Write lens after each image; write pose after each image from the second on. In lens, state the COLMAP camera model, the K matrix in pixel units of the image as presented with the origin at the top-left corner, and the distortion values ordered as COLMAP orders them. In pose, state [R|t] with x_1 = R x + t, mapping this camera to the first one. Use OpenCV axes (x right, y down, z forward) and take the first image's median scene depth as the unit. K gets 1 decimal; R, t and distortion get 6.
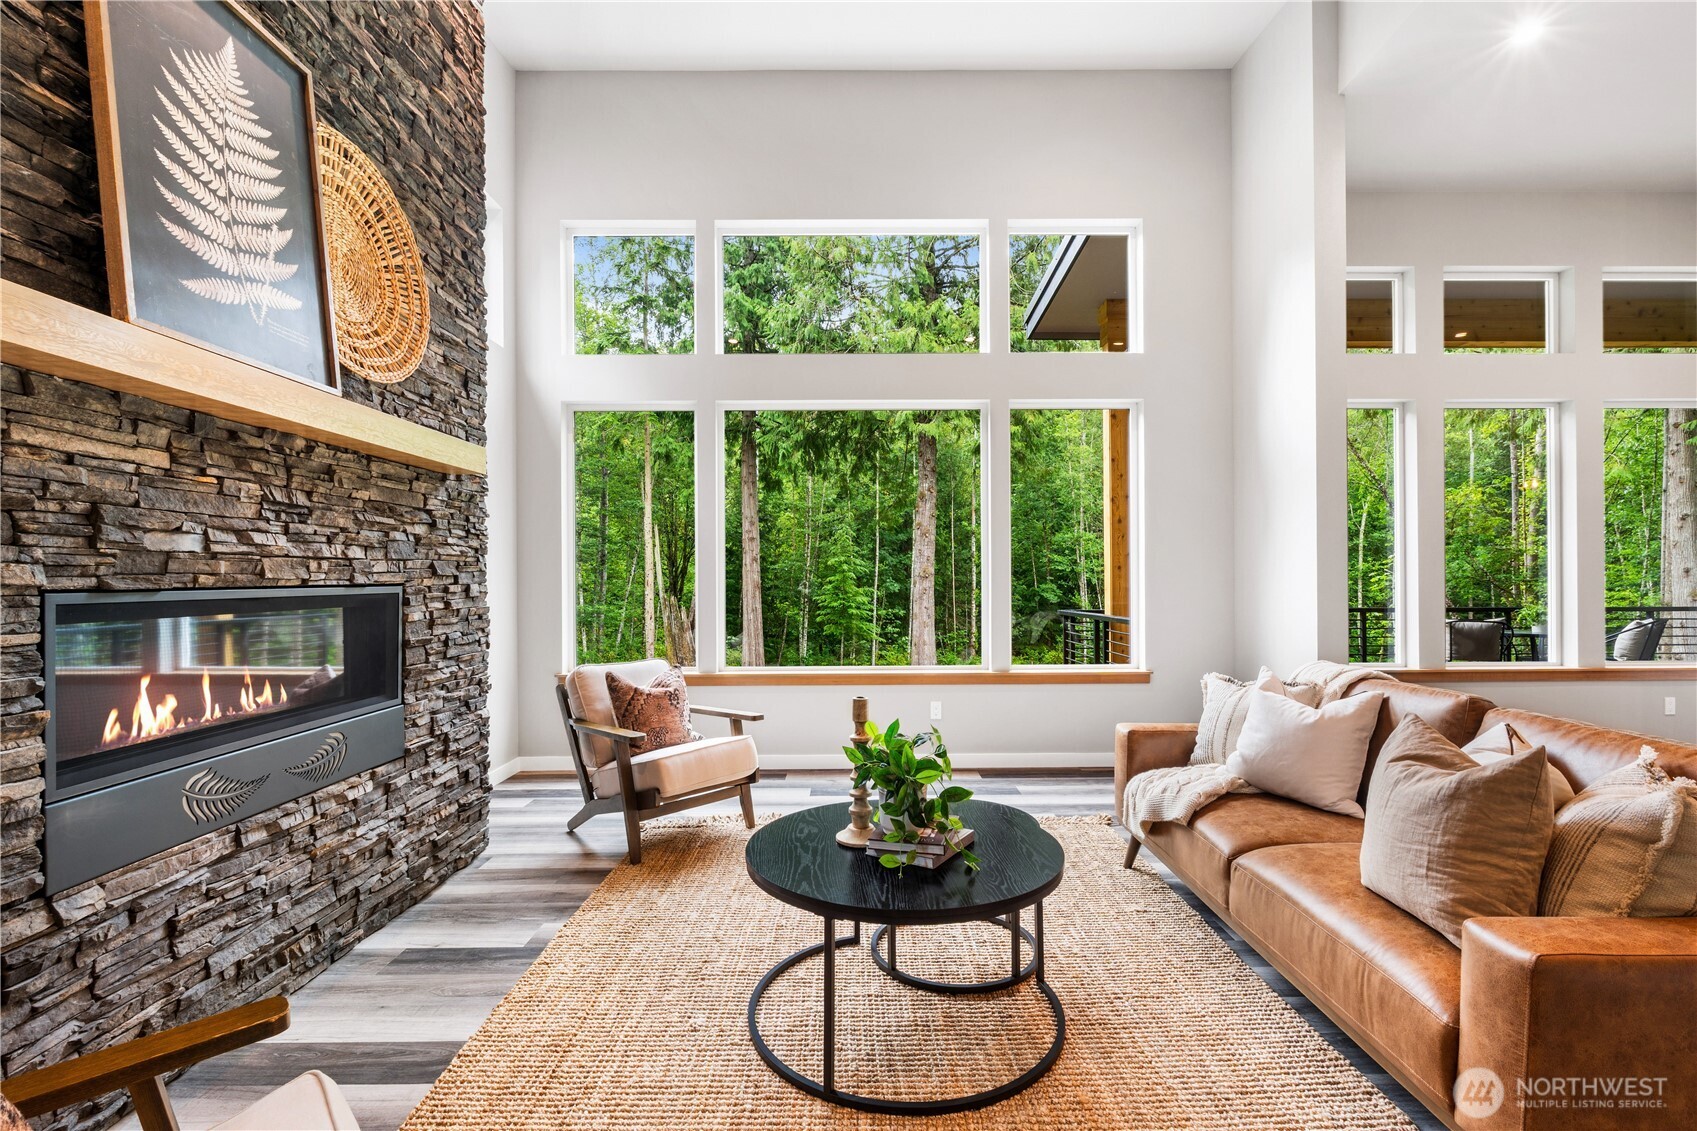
lens RADIAL K [[781.1, 0, 851.7], [0, 781.1, 577.9], [0, 0, 1]] dist [-0.008694, 0.000468]
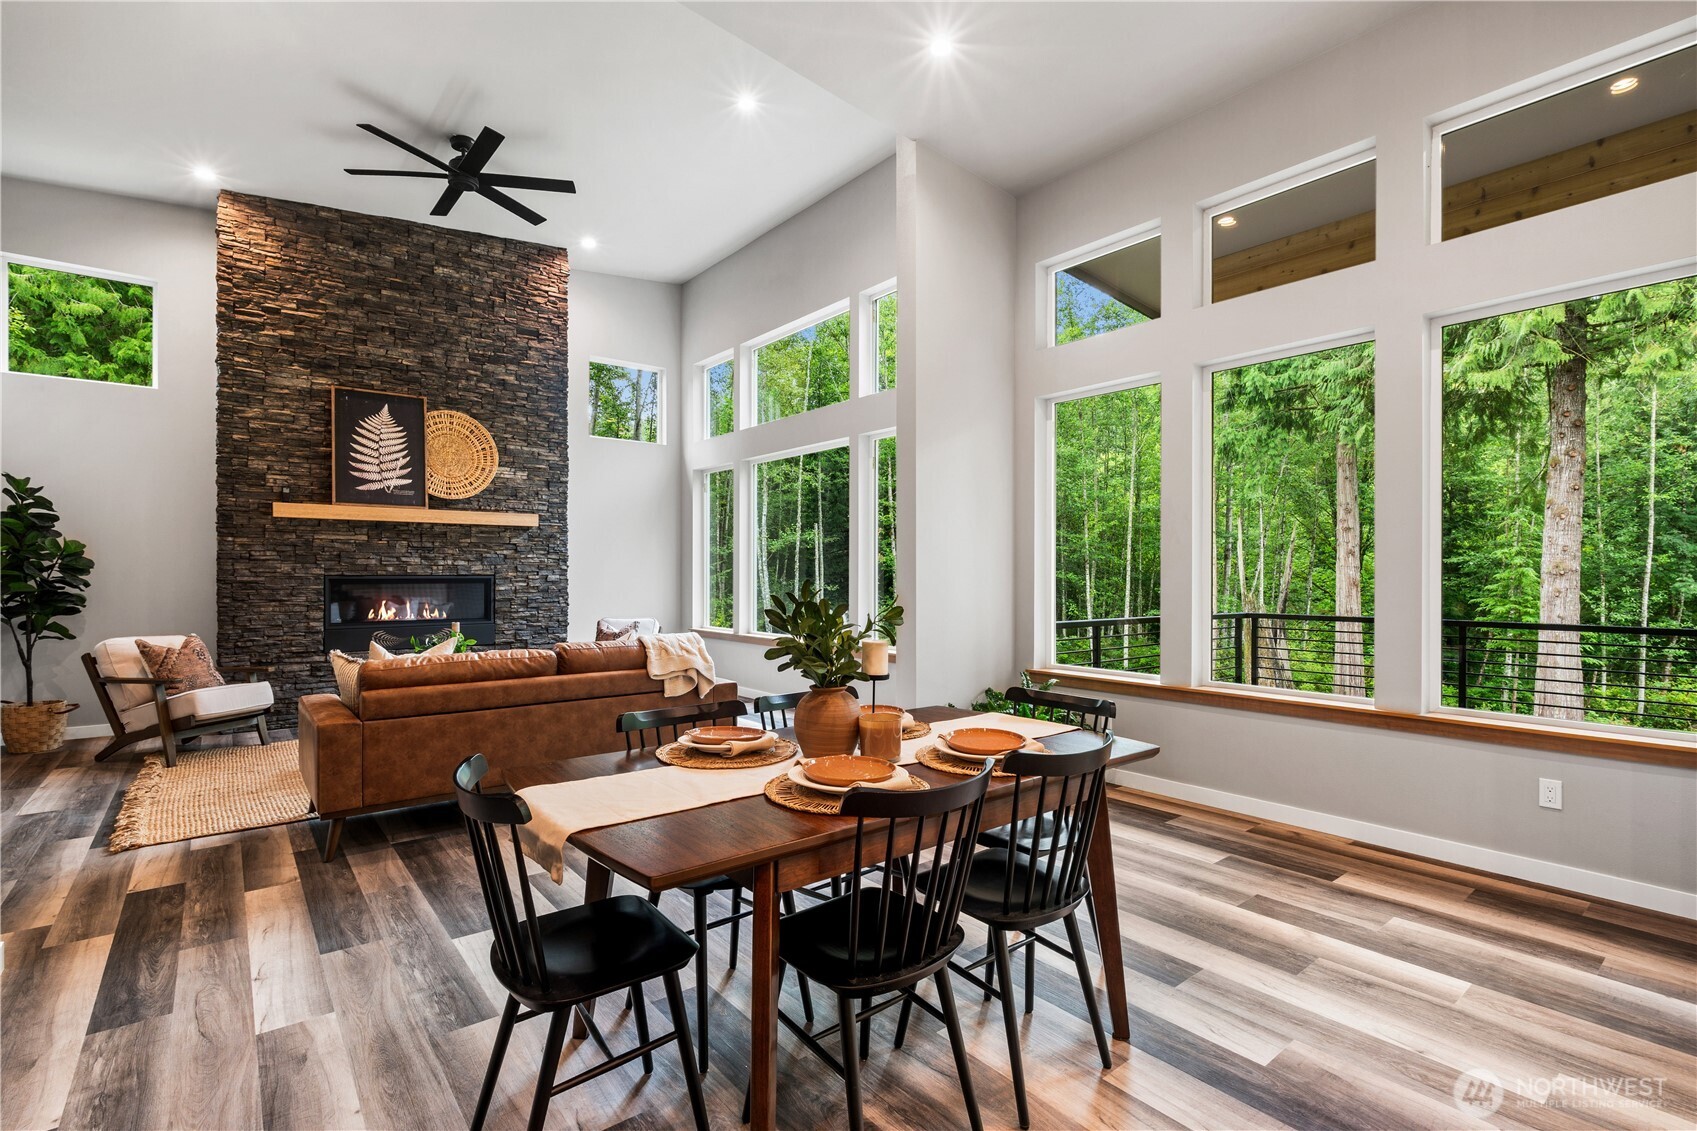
lens RADIAL K [[781.1, 0, 857.4], [0, 781.1, 575.1], [0, 0, 1]] dist [-0.008694, 0.000468]
pose [[0.633527, 0.008817, -0.773671, 2.169800], [-0.005510, 0.999961, 0.006884, -0.015167], [0.773701, -0.000098, 0.633550, 0.341366]]
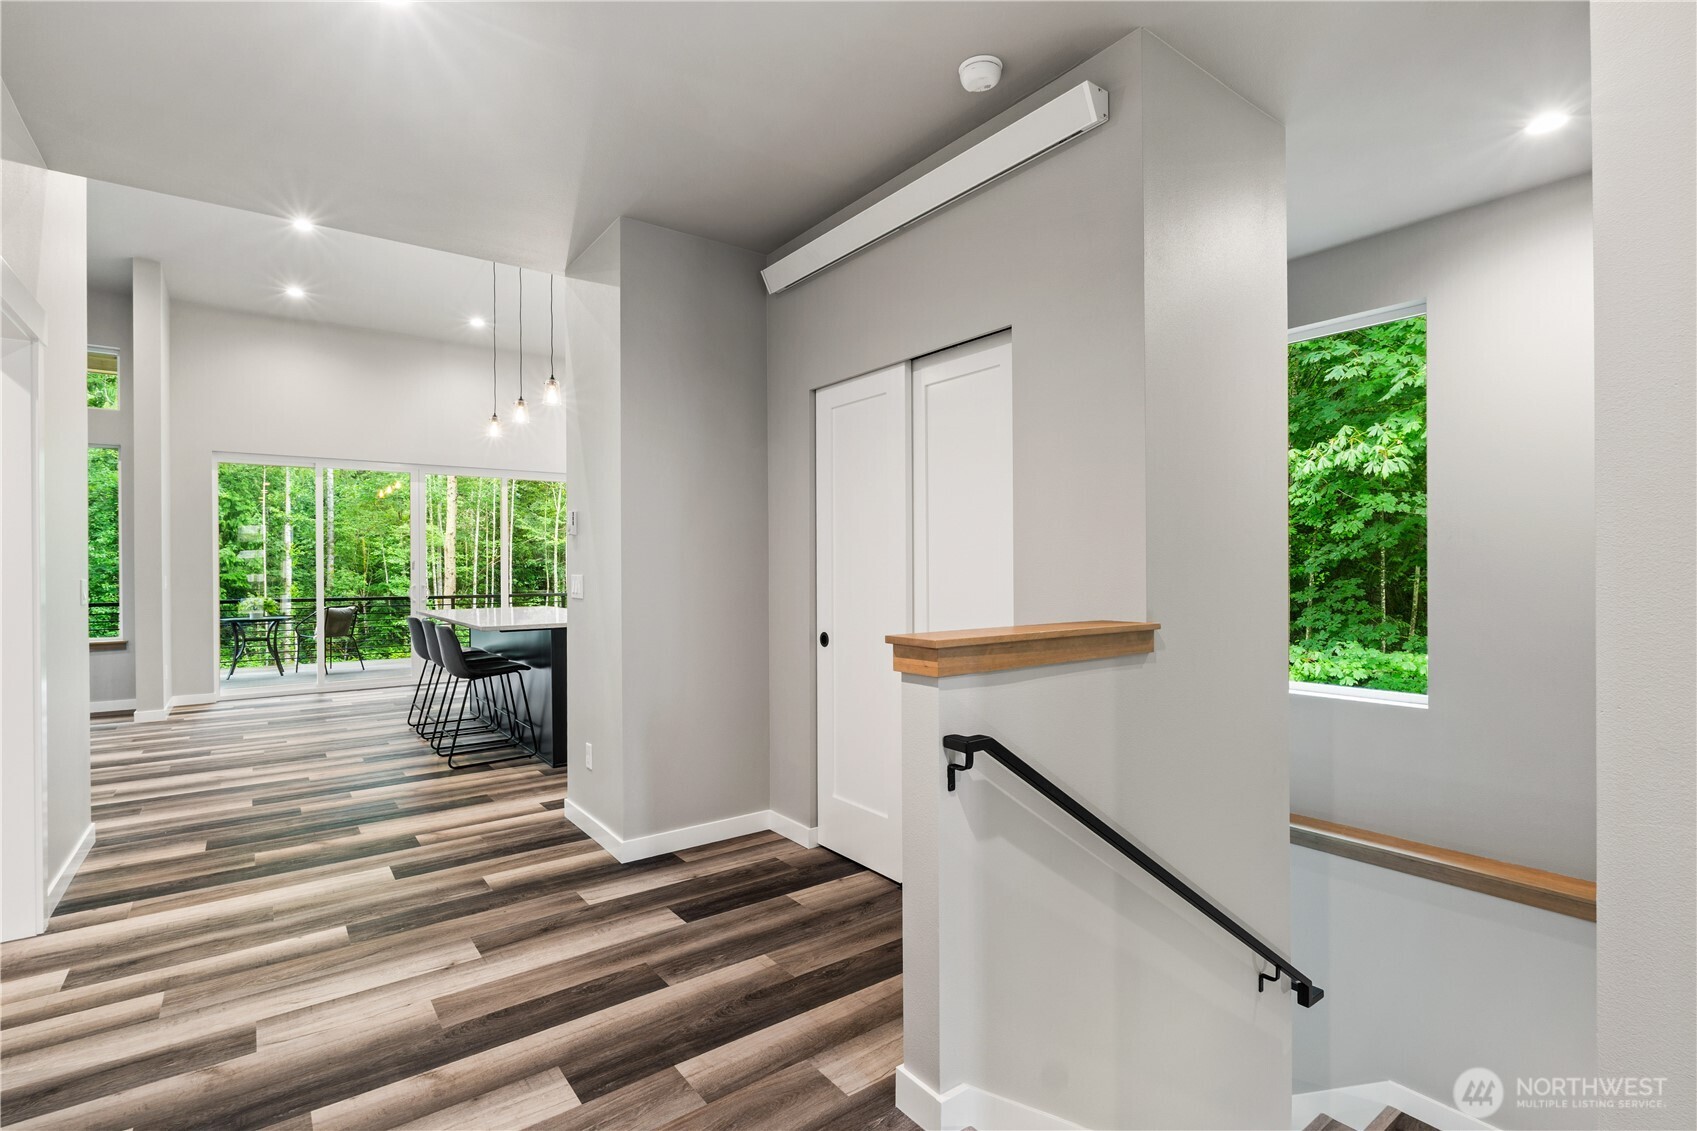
lens RADIAL K [[781.1, 0, 838.2], [0, 781.1, 563.7], [0, 0, 1]] dist [-0.008694, 0.000468]
pose [[0.795121, 0.003627, 0.606441, 2.392449], [0.002194, 0.999958, -0.008857, -0.014163], [-0.606447, 0.008373, 0.795079, -1.199569]]
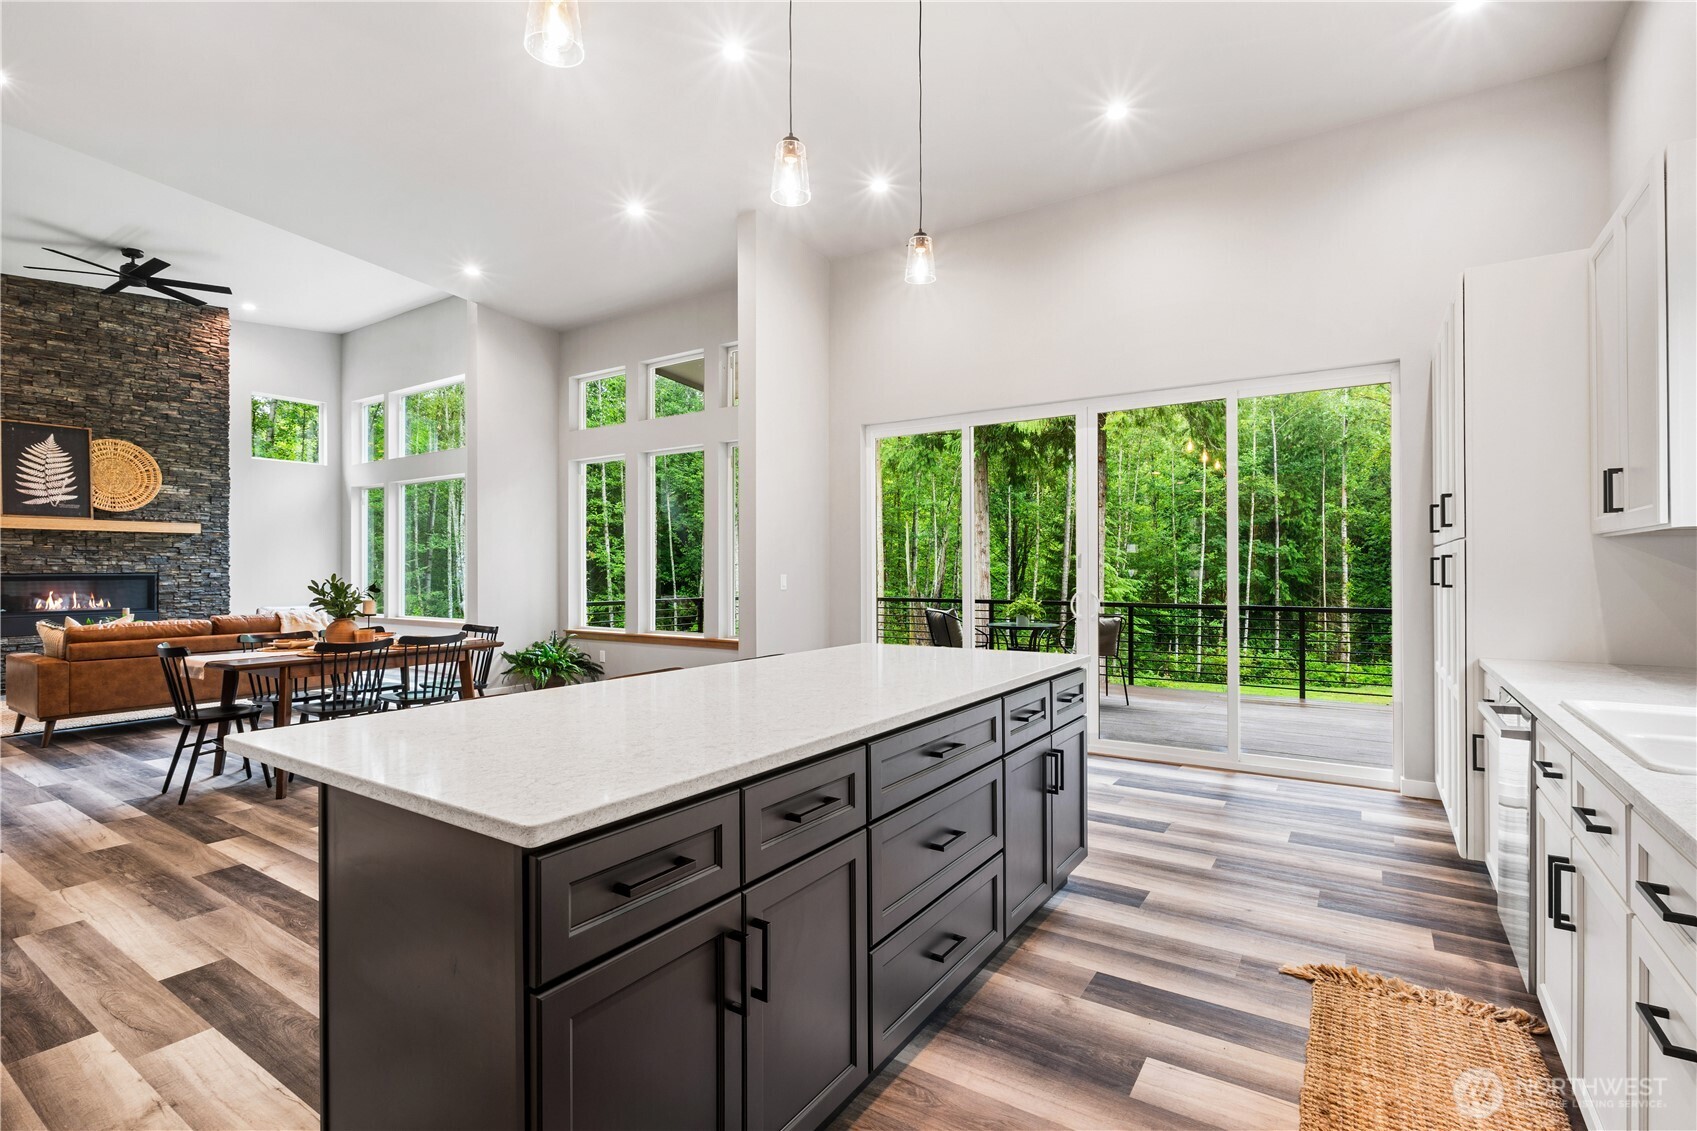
lens RADIAL K [[781.1, 0, 849.6], [0, 781.1, 566.9], [0, 0, 1]] dist [-0.008694, 0.000468]
pose [[0.835519, 0.002421, -0.549457, 3.496454], [-0.002381, 0.999997, 0.000786, -0.024558], [0.549457, 0.000652, 0.835522, -0.044323]]
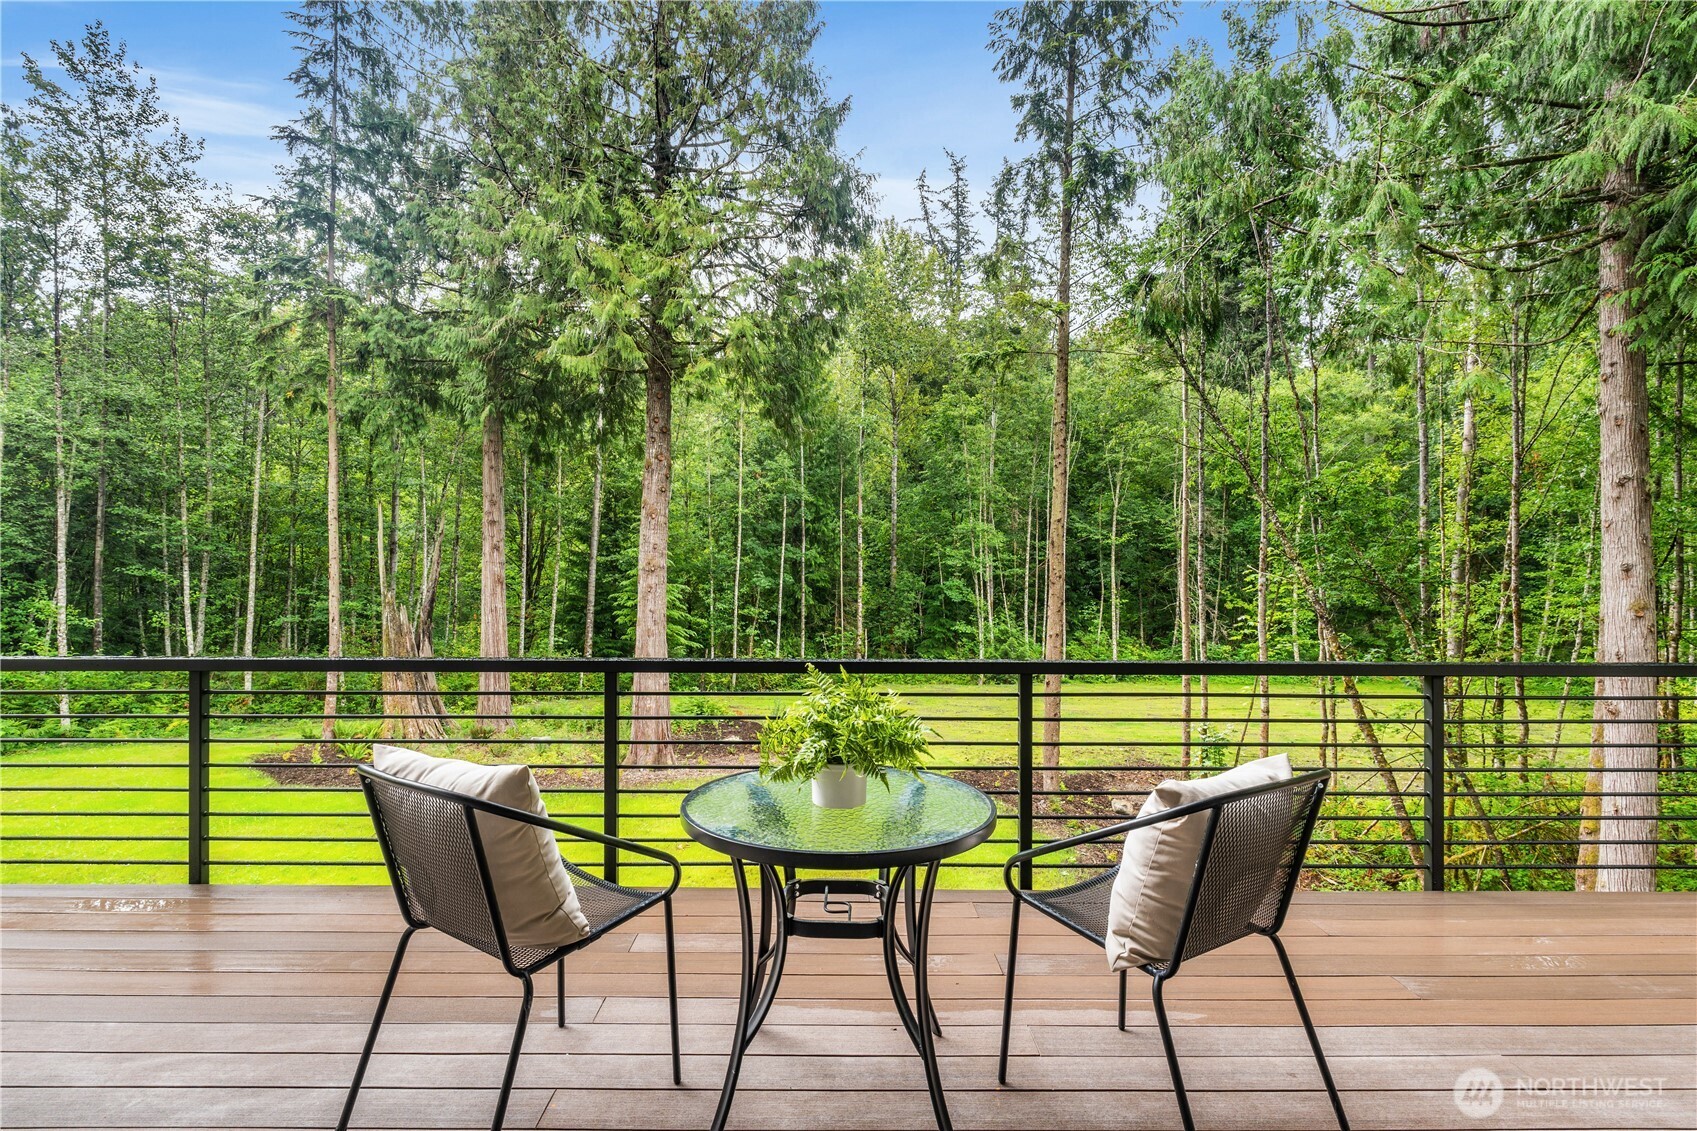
lens RADIAL K [[781.1, 0, 836.6], [0, 781.1, 566.1], [0, 0, 1]] dist [-0.008694, 0.000468]
pose [[0.999907, 0.008956, 0.010285, 2.439926], [-0.008872, 0.999927, -0.008233, -0.009638], [-0.010358, 0.008141, 0.999913, 2.145886]]
